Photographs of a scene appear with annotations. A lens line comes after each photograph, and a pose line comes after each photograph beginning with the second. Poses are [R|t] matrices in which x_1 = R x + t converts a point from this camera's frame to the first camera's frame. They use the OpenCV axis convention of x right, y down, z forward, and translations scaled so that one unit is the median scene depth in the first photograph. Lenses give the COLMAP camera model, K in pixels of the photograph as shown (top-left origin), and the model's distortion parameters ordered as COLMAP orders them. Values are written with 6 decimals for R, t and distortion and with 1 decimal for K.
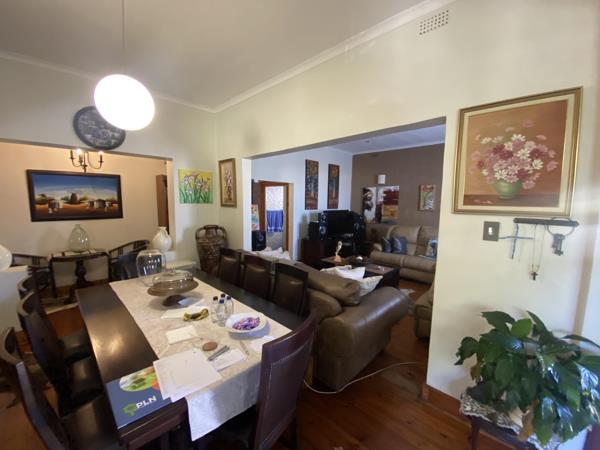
lens RADIAL K [[251.9, 0, 296.6], [0, 251.9, 222.7], [0, 0, 1]] dist [-0.003072, -0.000329]
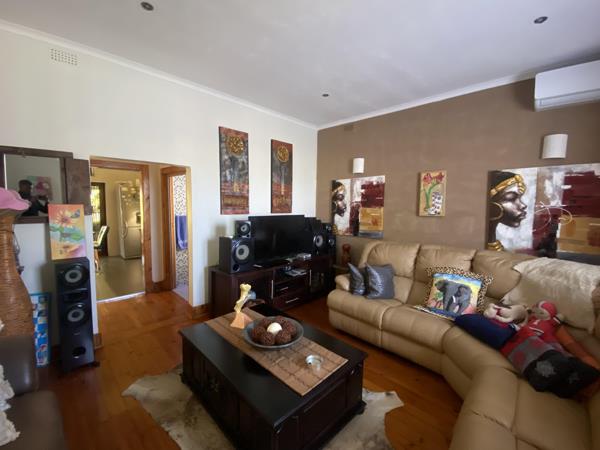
lens RADIAL K [[251.9, 0, 304.5], [0, 251.9, 224.8], [0, 0, 1]] dist [-0.003072, -0.000329]
pose [[0.999995, 0.001419, 0.002809, 0.210983], [-0.001394, 0.999961, -0.008703, -0.022235], [-0.002822, 0.008699, 0.999958, 0.396828]]
